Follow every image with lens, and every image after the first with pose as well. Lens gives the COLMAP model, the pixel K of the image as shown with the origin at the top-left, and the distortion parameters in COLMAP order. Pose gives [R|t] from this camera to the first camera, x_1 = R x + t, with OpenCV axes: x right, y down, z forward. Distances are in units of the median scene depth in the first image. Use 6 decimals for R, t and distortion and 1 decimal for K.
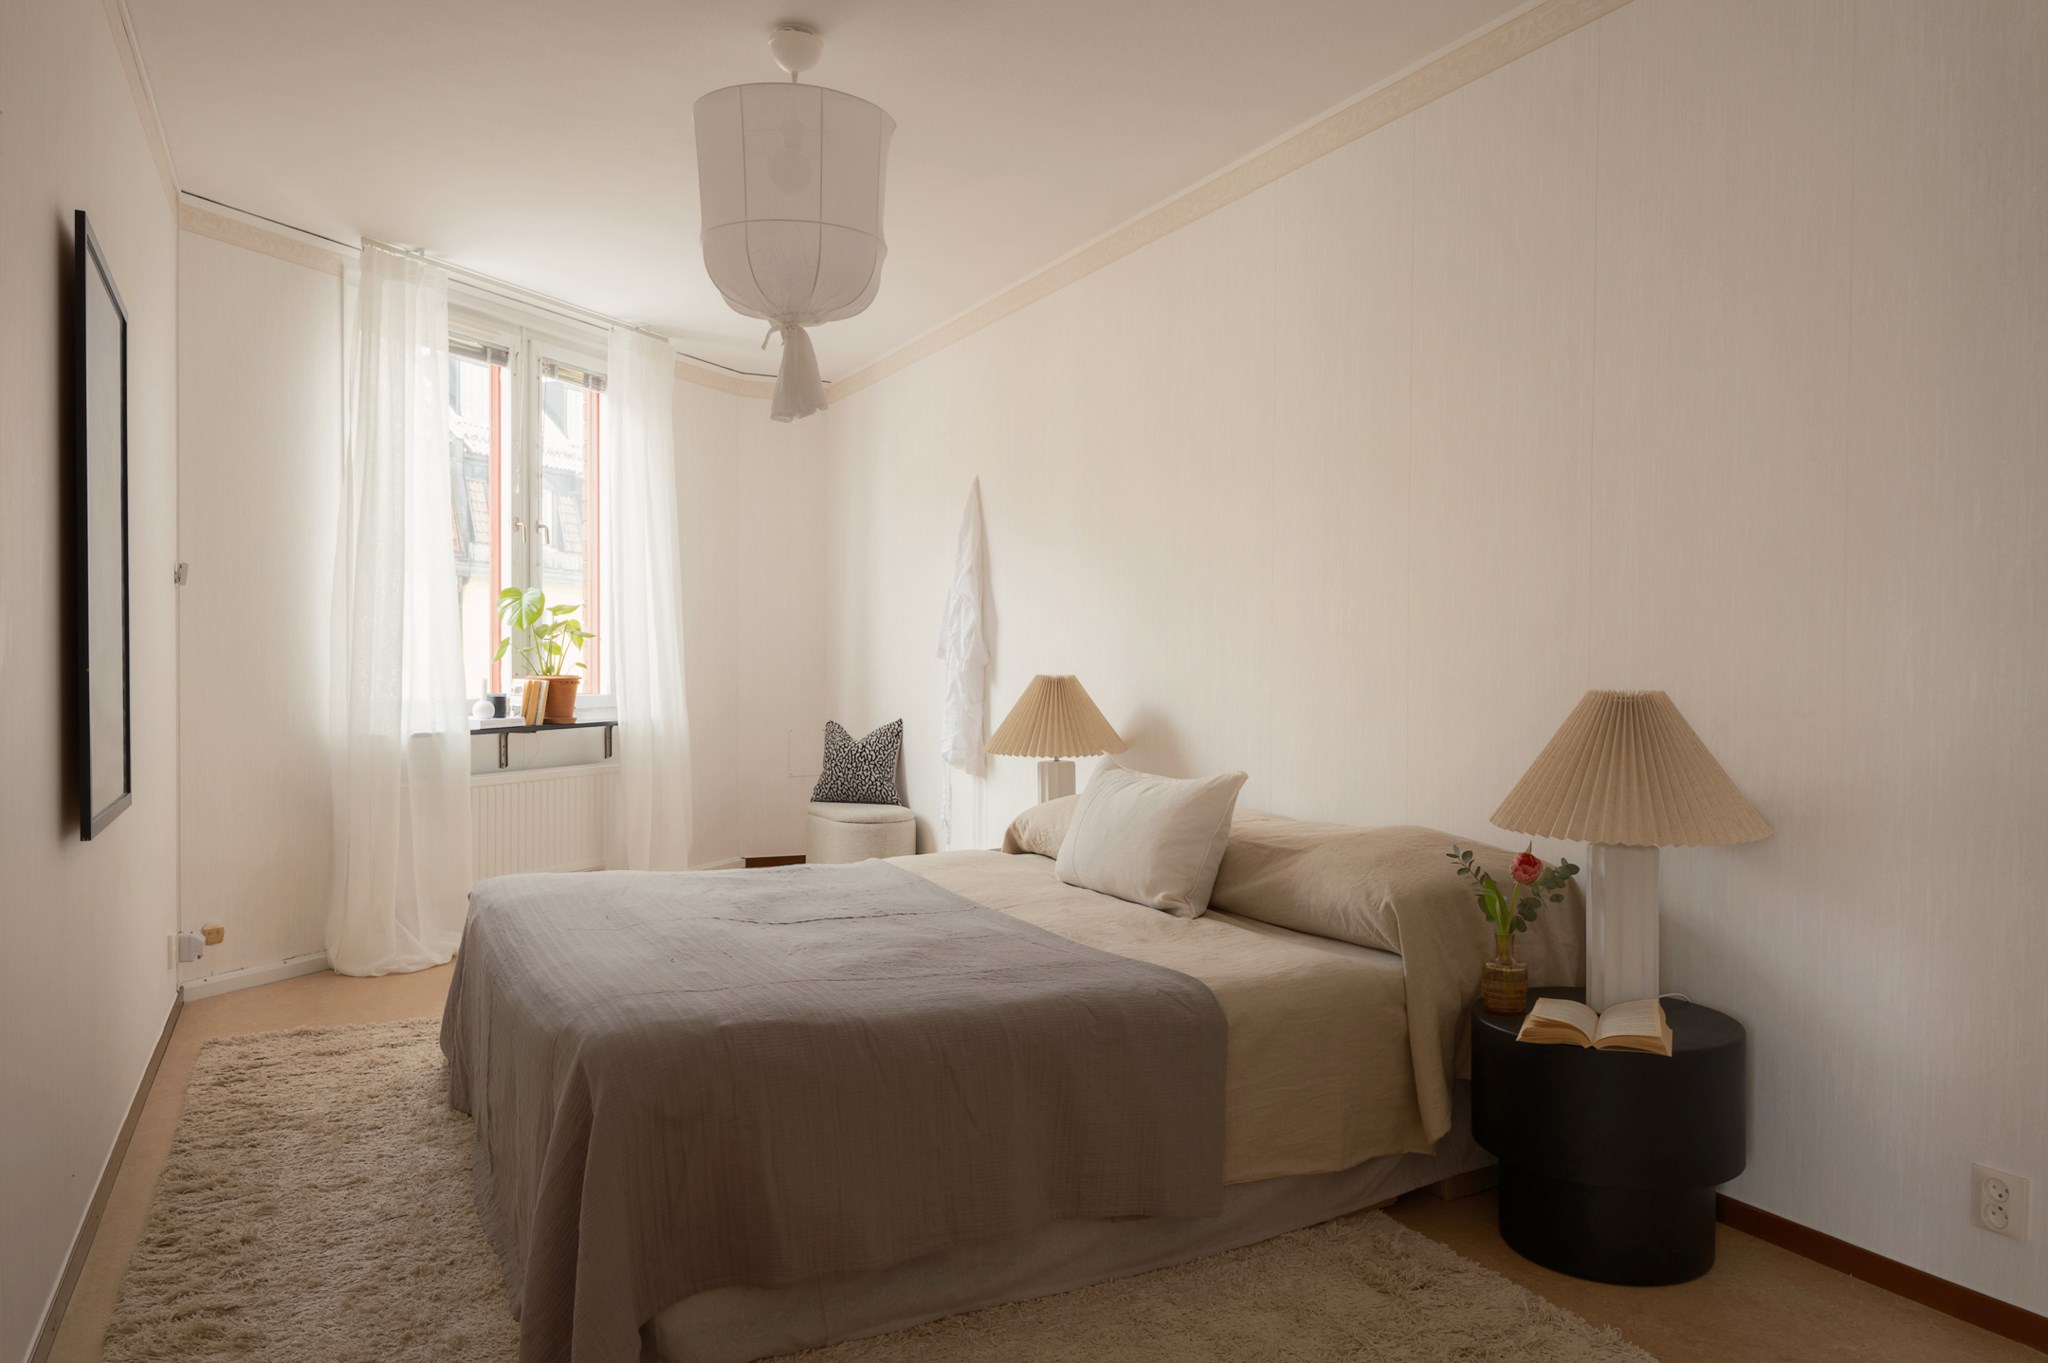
lens RADIAL K [[1458.2, 0, 1025.5], [0, 1458.2, 665.6], [0, 0, 1]] dist [0.007997, -0.003114]
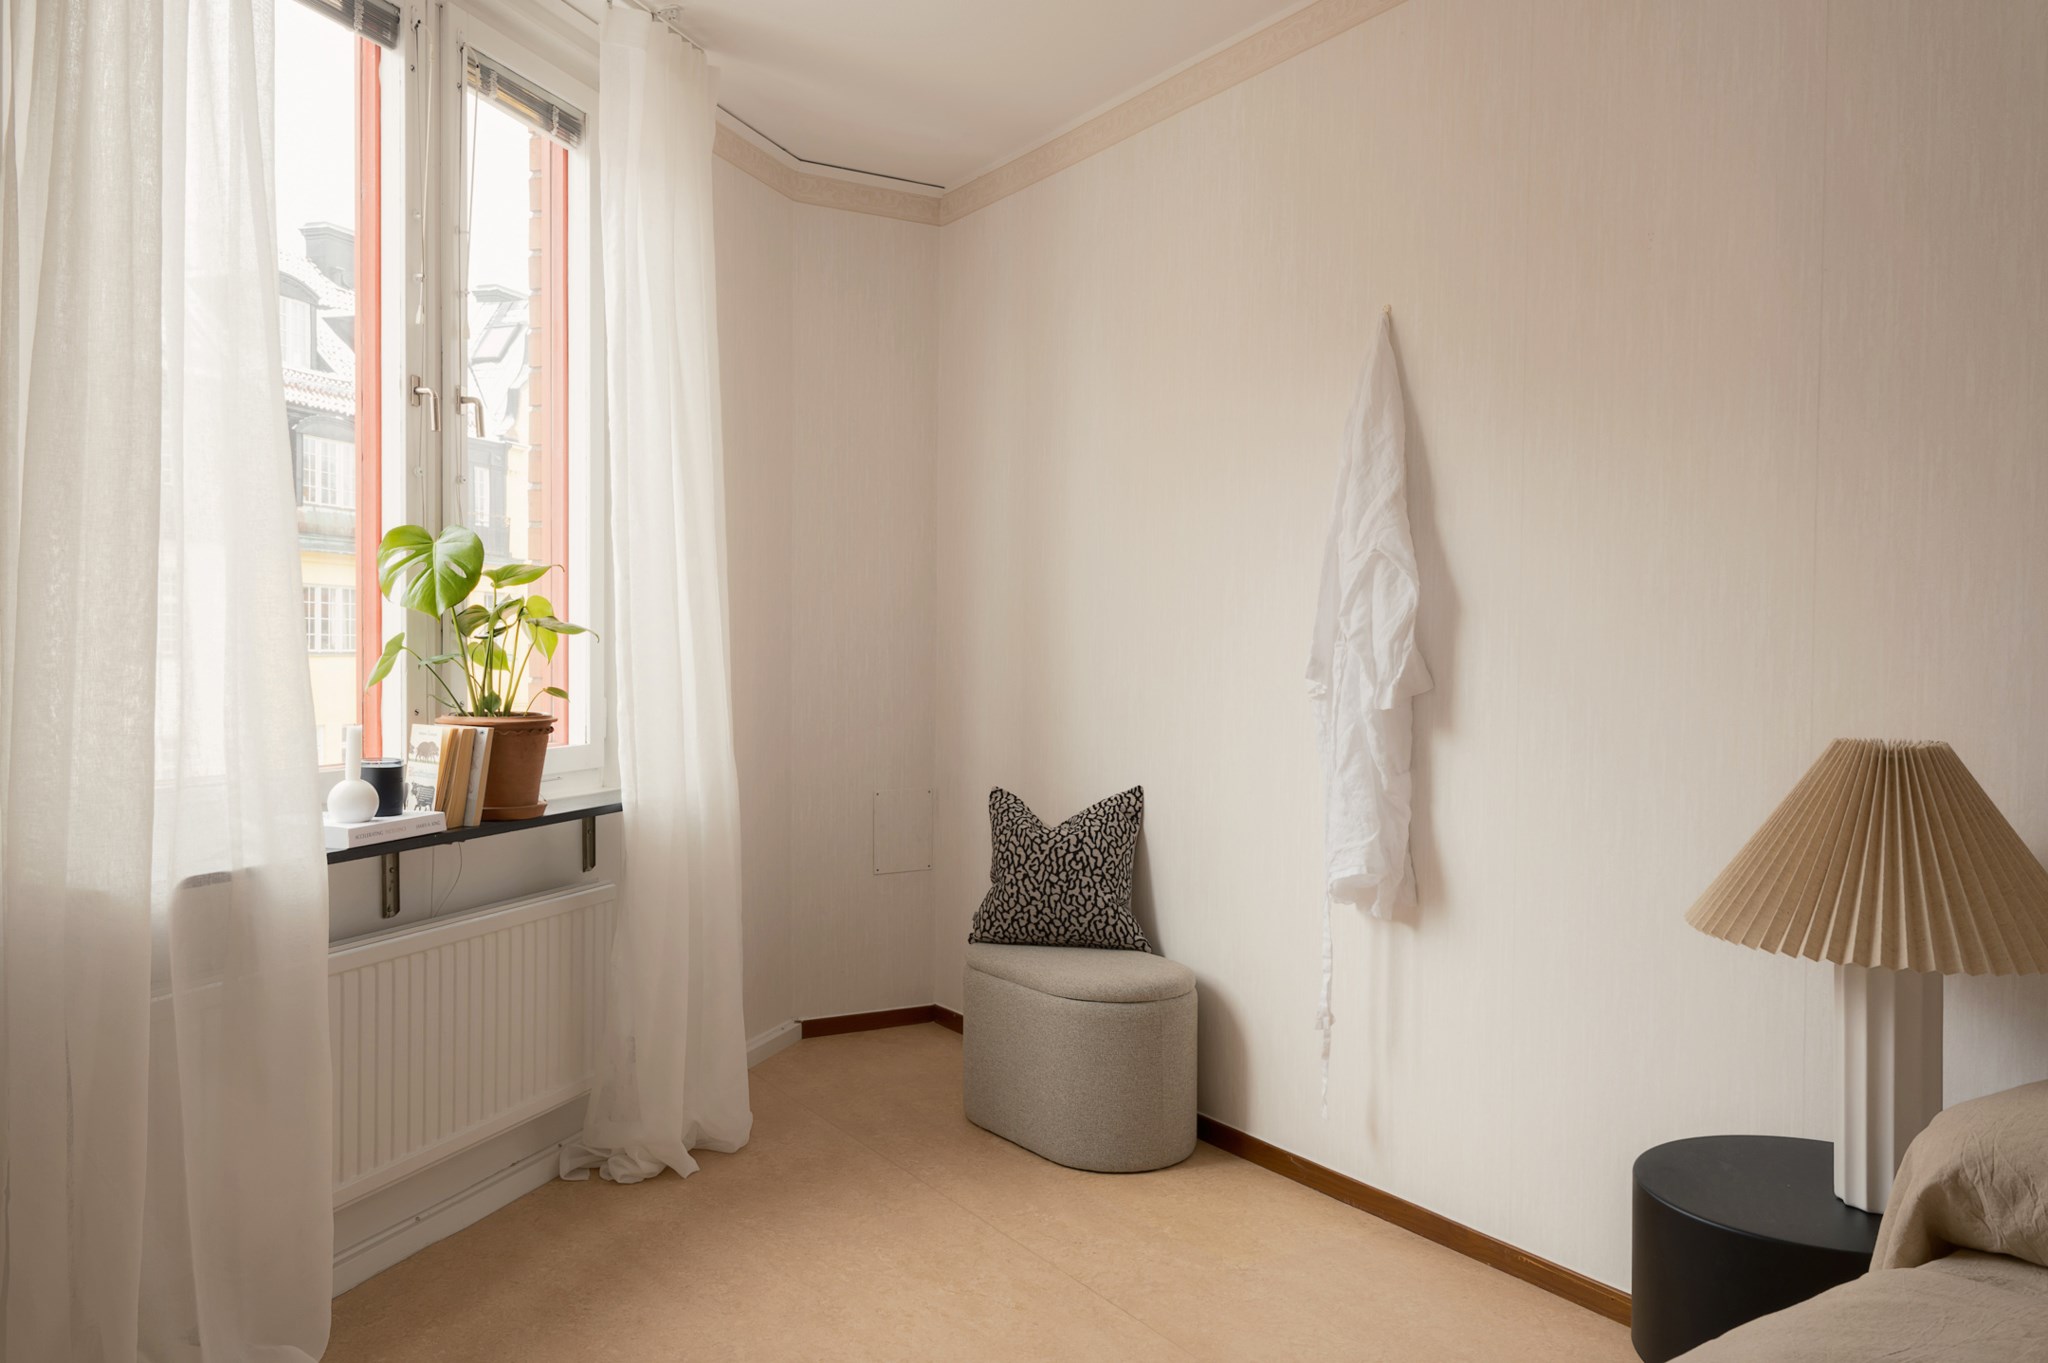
lens RADIAL K [[1577.0, 0, 1024.7], [0, 1577.0, 655.6], [0, 0, 1]] dist [0.030123, 0.004916]
pose [[0.995622, 0.004146, 0.093382, -0.202622], [-0.004708, 0.999972, 0.005794, -0.016088], [-0.093355, -0.006209, 0.995614, 0.477263]]
